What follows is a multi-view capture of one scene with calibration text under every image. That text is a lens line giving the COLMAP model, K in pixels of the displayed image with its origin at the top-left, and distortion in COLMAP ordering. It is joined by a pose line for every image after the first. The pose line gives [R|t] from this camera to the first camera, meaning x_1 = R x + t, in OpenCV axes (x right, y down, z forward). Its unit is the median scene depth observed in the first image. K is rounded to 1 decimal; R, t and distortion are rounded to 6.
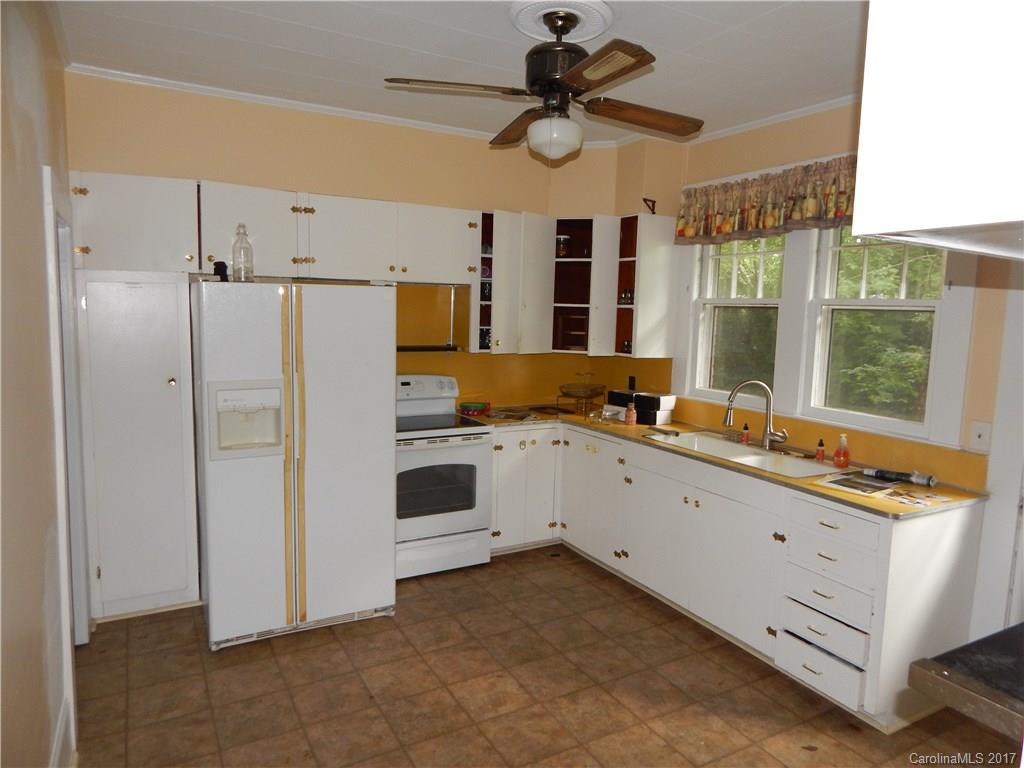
lens RADIAL K [[669.3, 0, 517.0], [0, 669.3, 372.9], [0, 0, 1]] dist [-0.000164, -0.002953]
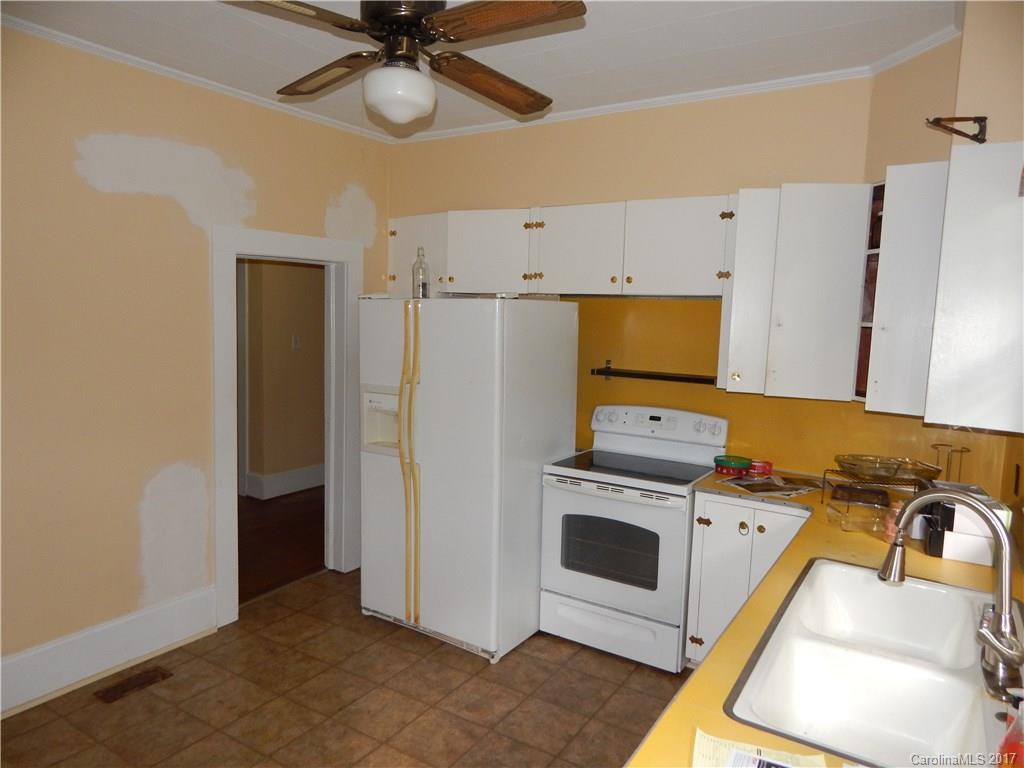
lens RADIAL K [[673.1, 0, 512.9], [0, 673.1, 377.7], [0, 0, 1]] dist [0.006885, 0.001574]
pose [[0.478768, 0.071239, -0.875047, 0.482609], [-0.103475, 0.994334, 0.024335, -0.036523], [0.871822, 0.078895, 0.483427, 0.451263]]
